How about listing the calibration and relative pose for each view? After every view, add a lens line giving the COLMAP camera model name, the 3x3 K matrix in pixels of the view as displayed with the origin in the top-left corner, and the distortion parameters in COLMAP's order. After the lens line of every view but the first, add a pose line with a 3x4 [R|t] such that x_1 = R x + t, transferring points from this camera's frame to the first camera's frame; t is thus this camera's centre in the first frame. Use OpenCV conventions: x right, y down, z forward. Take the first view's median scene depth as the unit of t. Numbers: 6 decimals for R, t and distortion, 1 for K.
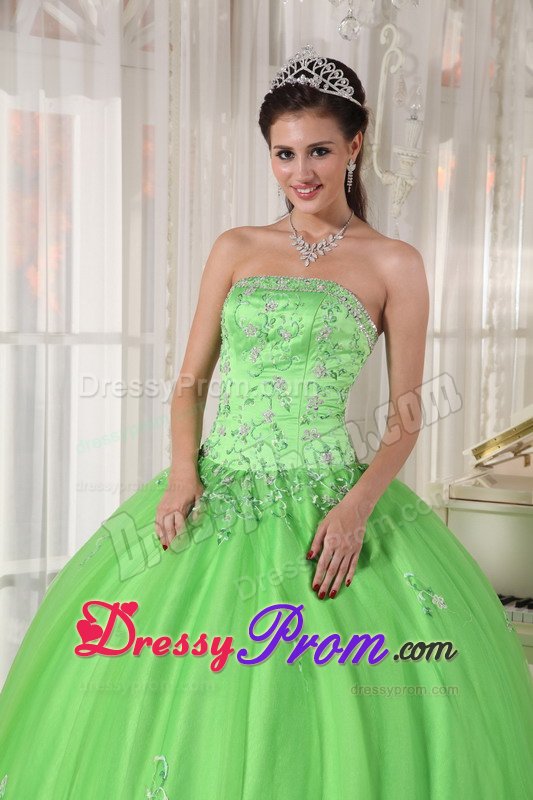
lens RADIAL K [[1815.5, 0, 266.5], [0, 1815.5, 400.0], [0, 0, 1]] dist [0.794045, -0.334394]
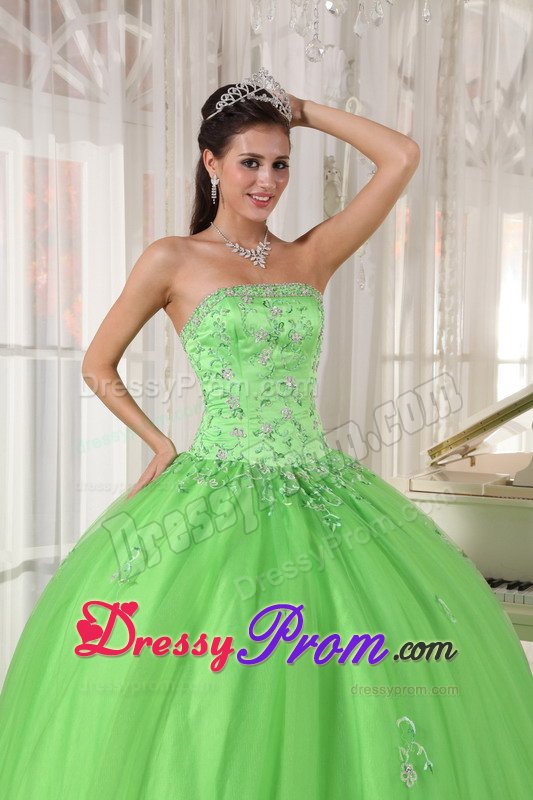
lens RADIAL K [[1327.1, 0, 266.5], [0, 1327.1, 400.0], [0, 0, 1]] dist [0.337743, 0.042206]
pose [[0.999973, -0.006504, -0.003318, 0.011158], [0.006419, 0.999667, -0.025011, 0.014065], [0.003480, 0.024989, 0.999682, 0.133736]]
